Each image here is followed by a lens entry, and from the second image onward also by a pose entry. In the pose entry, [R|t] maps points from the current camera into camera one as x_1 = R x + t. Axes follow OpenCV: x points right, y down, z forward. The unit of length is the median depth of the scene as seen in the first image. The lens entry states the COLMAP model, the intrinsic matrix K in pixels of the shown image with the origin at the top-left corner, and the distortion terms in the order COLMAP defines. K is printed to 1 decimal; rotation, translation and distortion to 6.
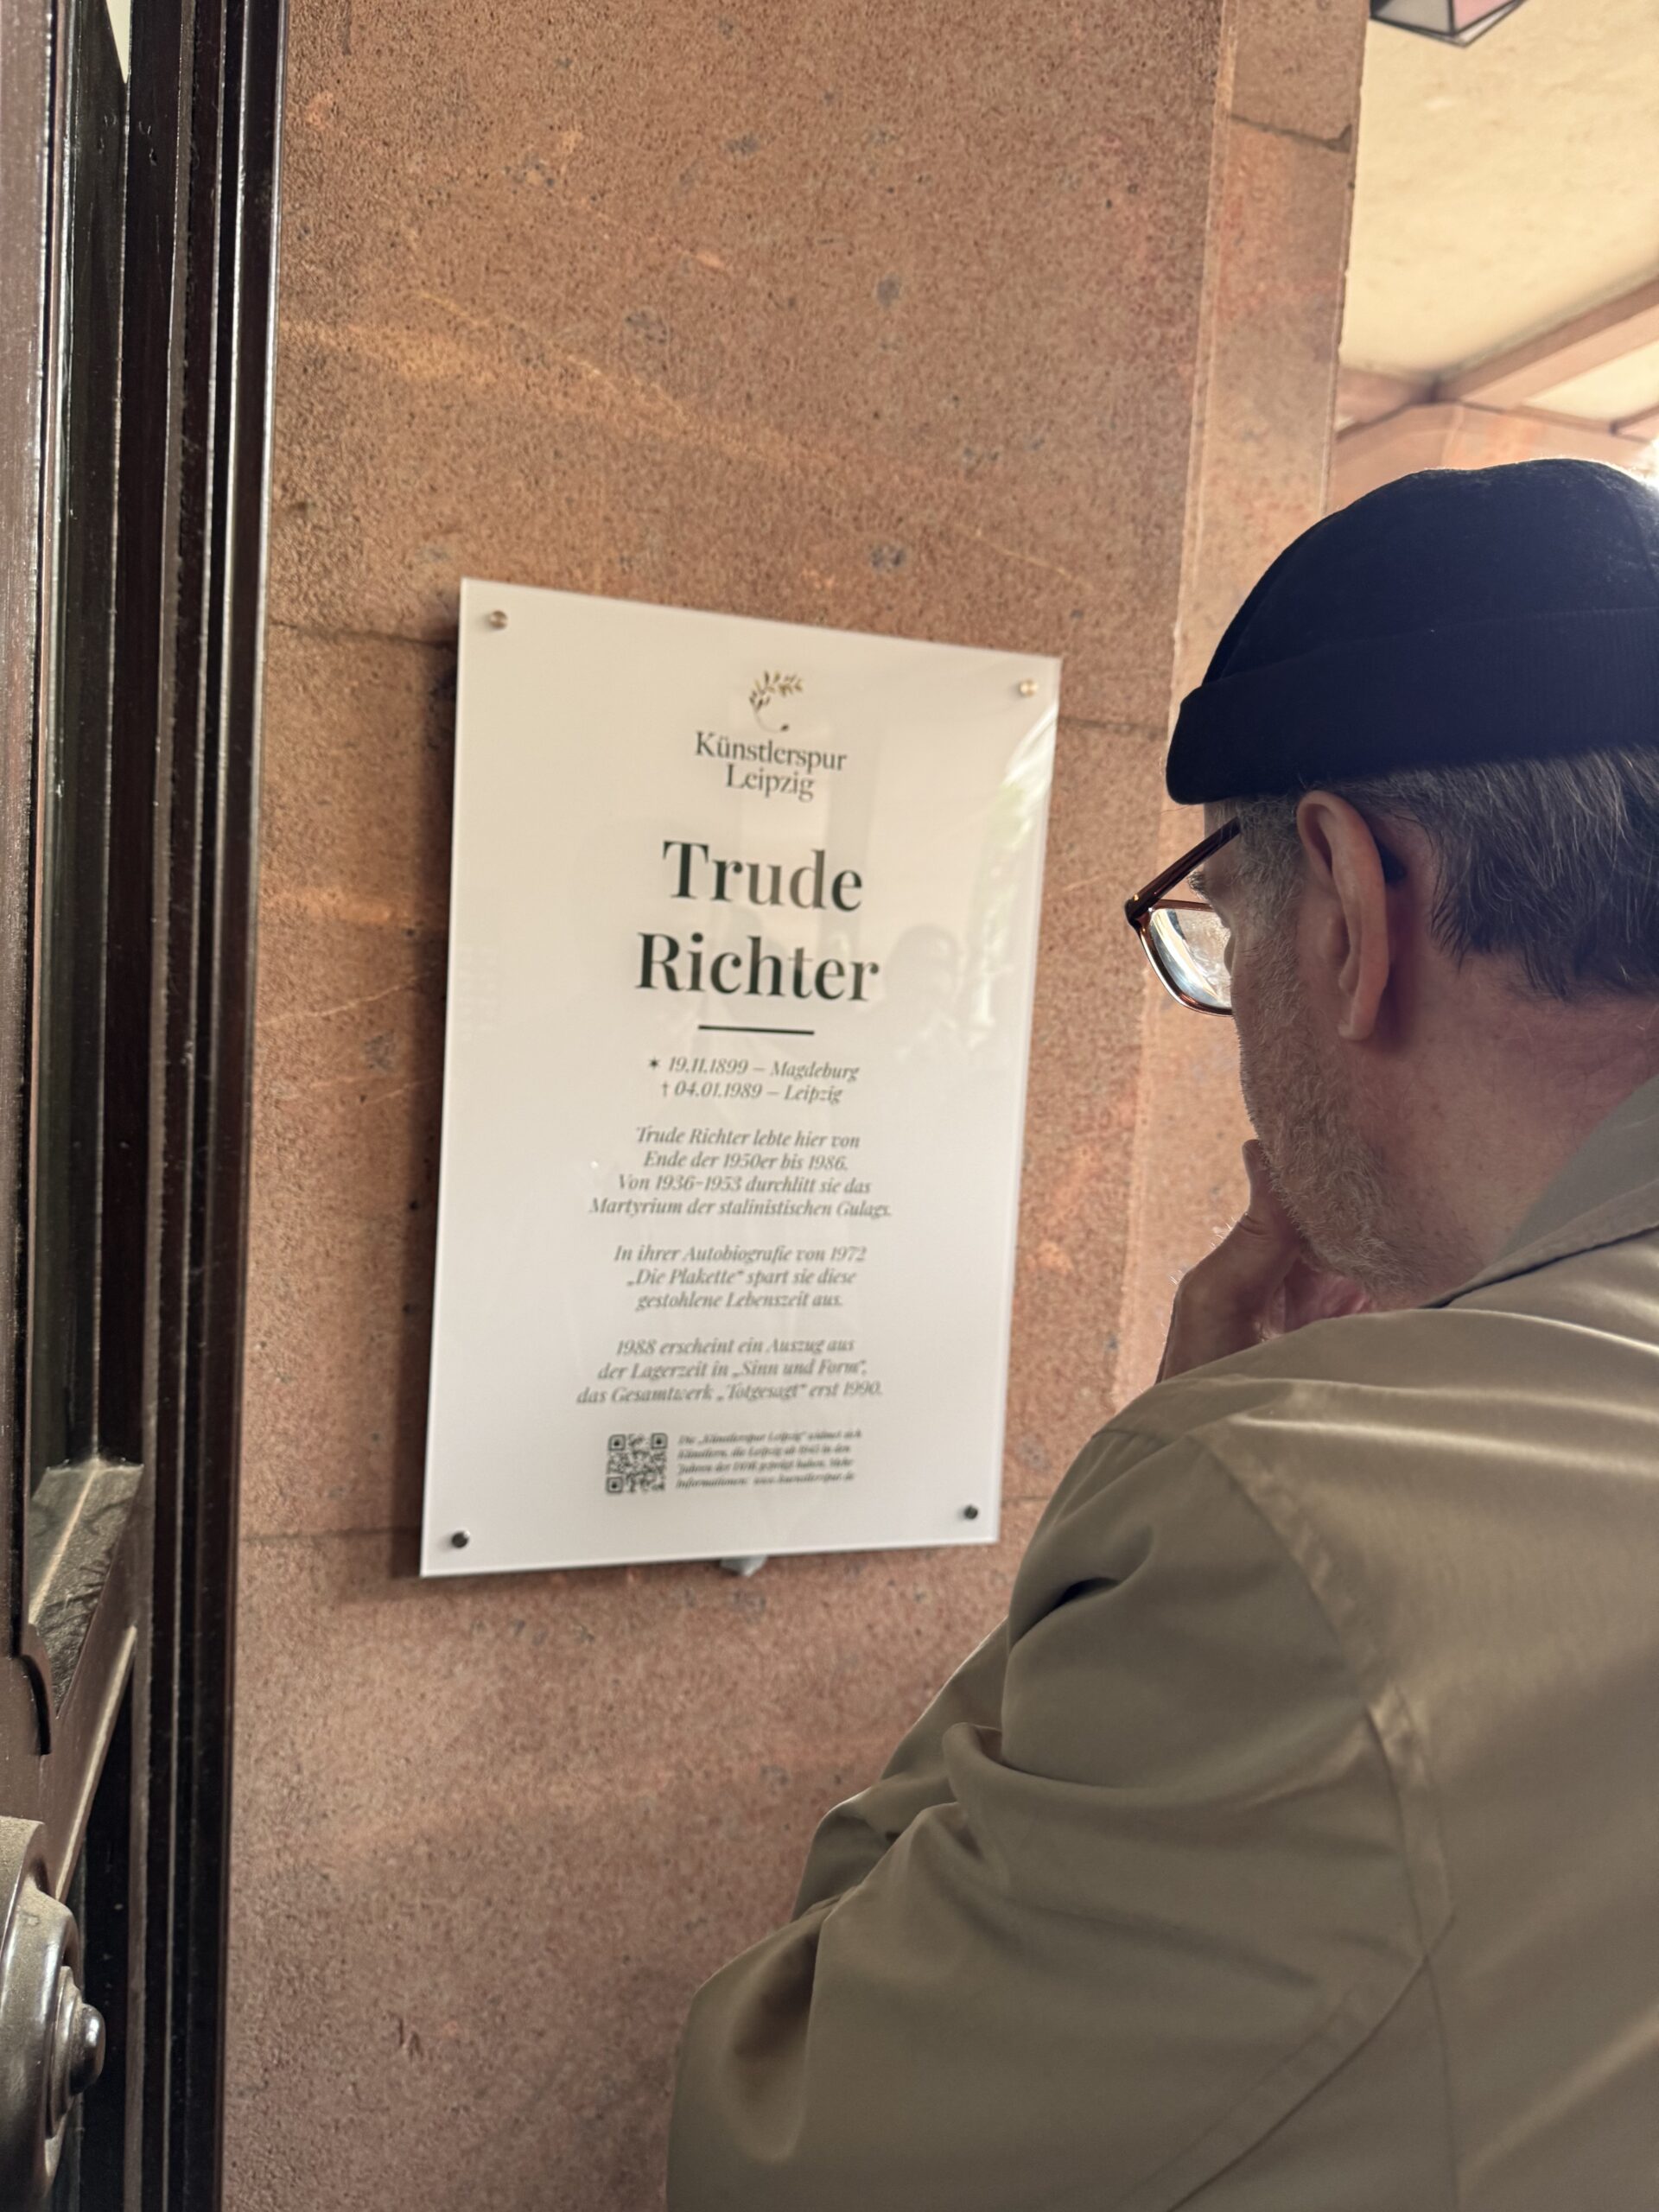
lens RADIAL K [[1567.3, 0, 815.0], [0, 1567.3, 1111.5], [0, 0, 1]] dist [0.133048, -0.194343]
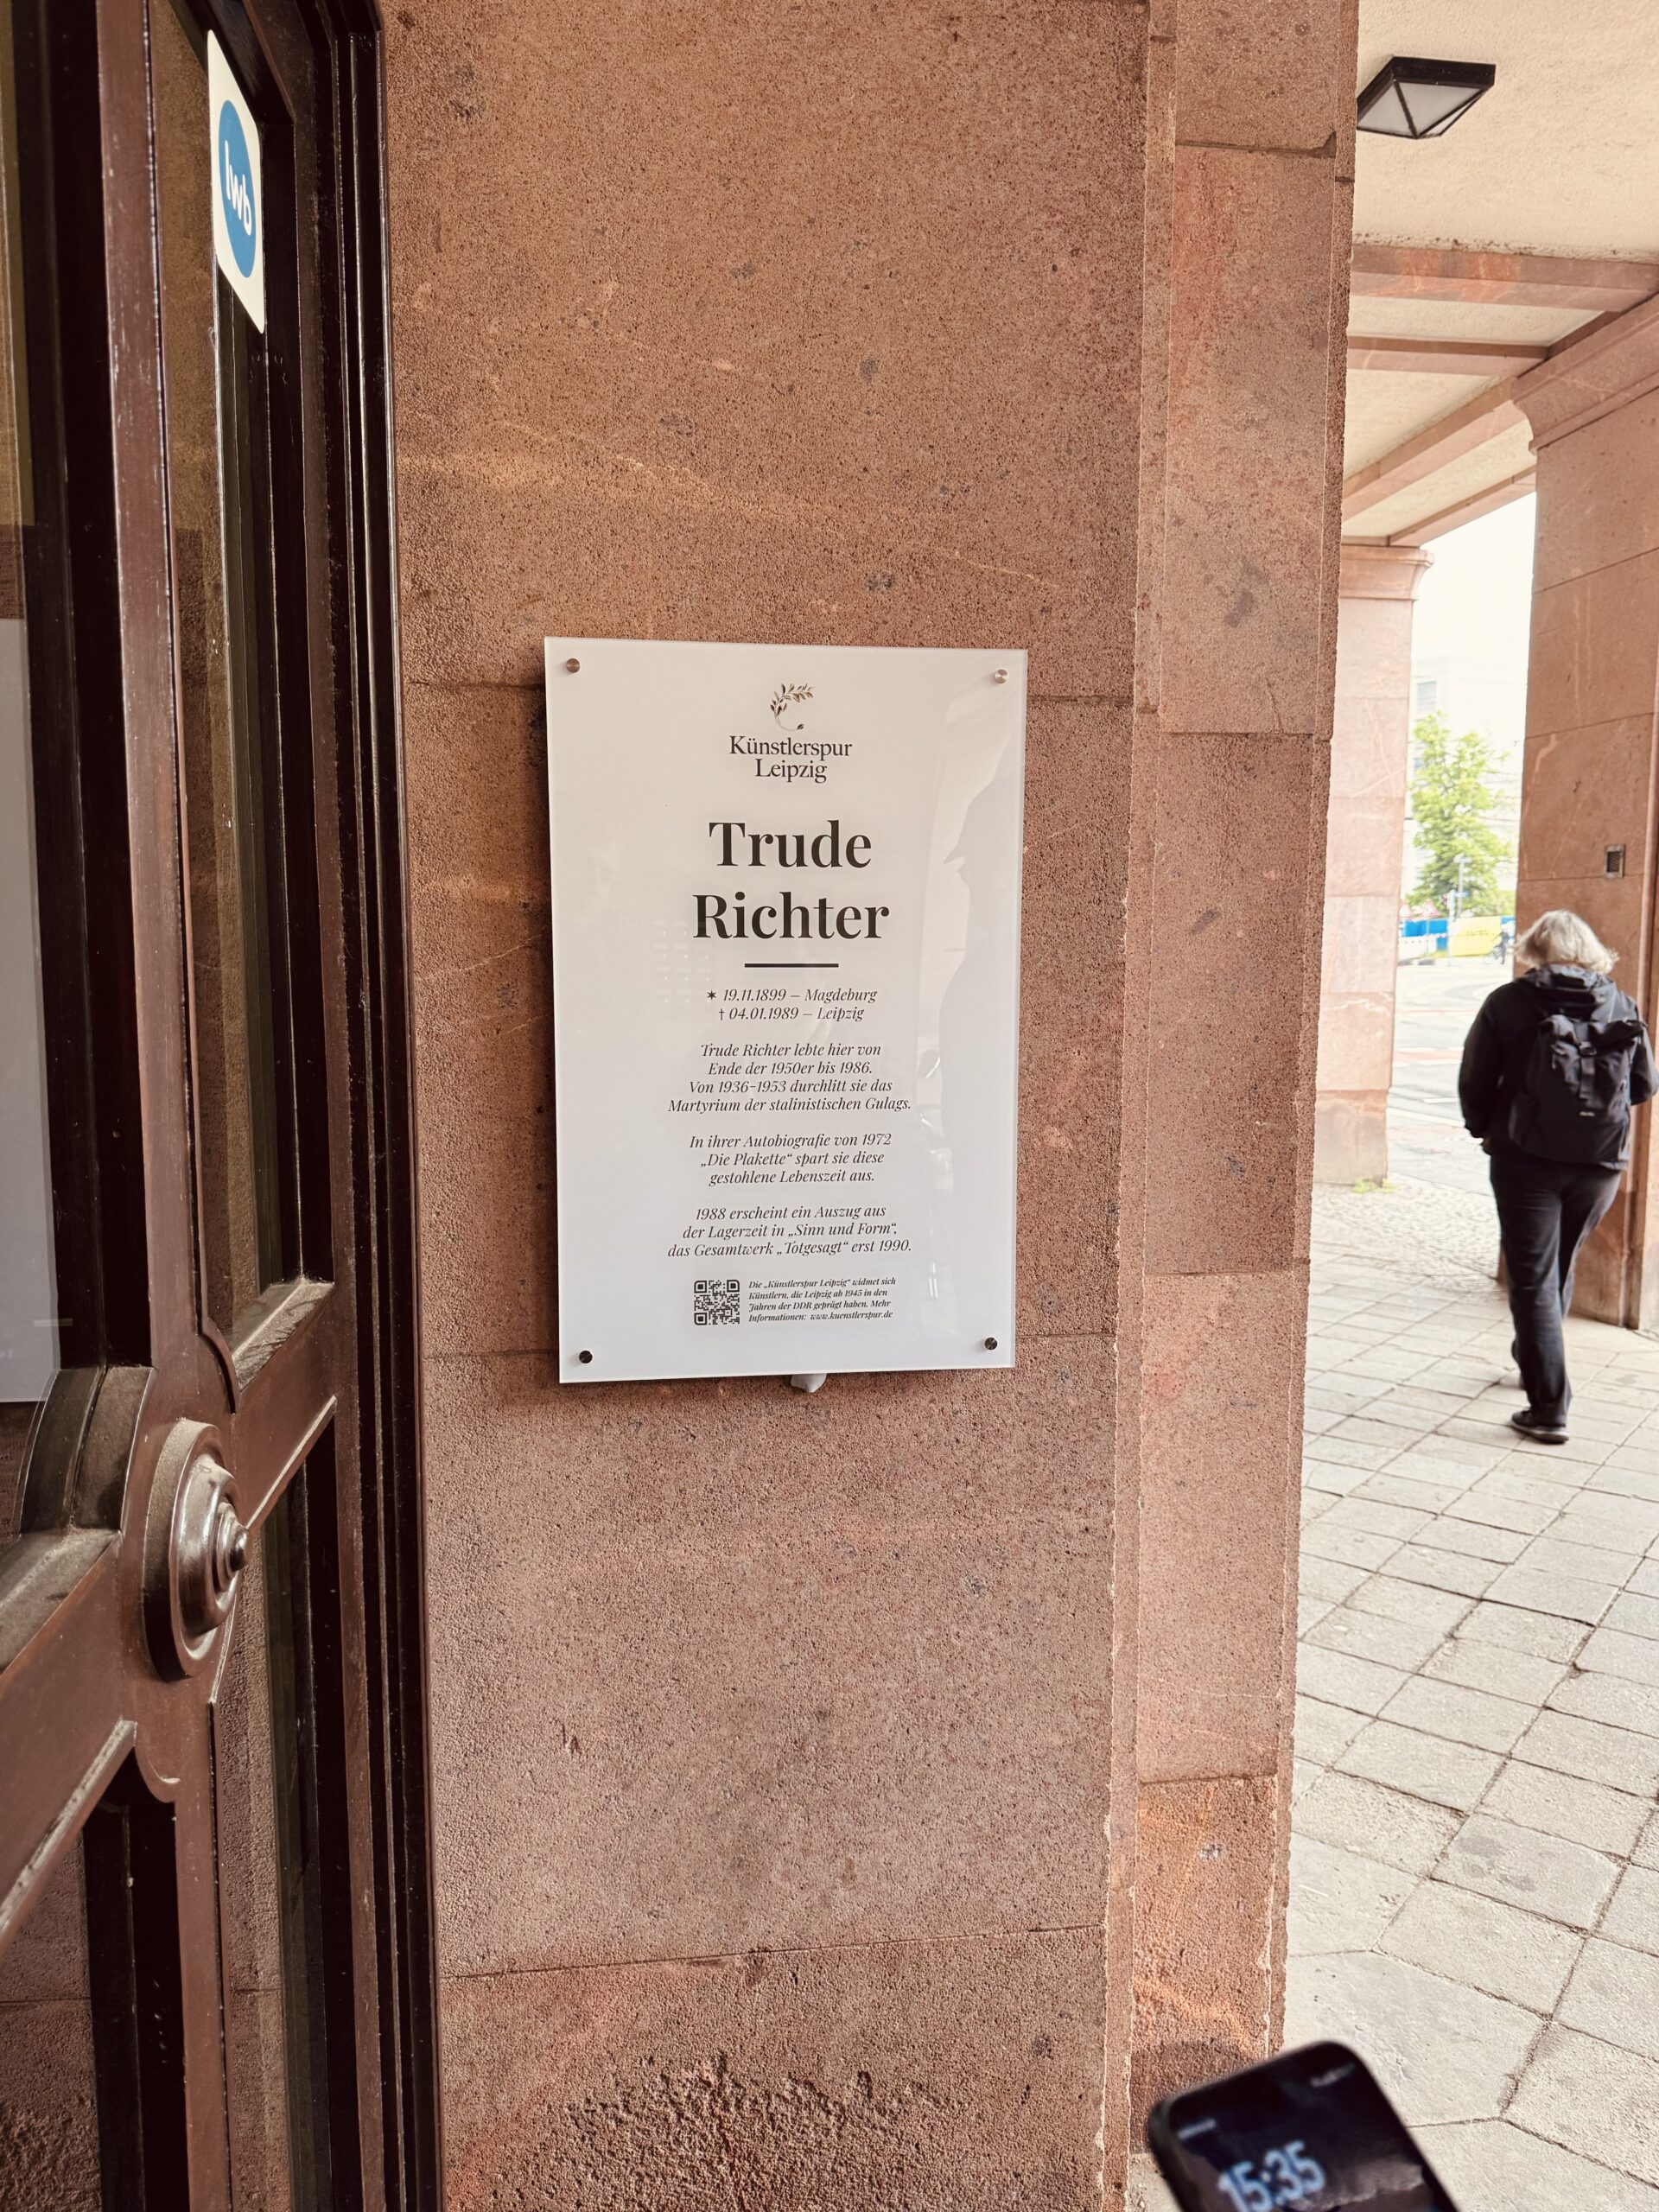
lens RADIAL K [[1567.3, 0, 837.8], [0, 1567.3, 1111.6], [0, 0, 1]] dist [0.172748, -0.282102]
pose [[0.982641, -0.036861, -0.181816, 0.228022], [0.041640, 0.998878, 0.022538, 0.039867], [0.180781, -0.029718, 0.983074, -0.257516]]
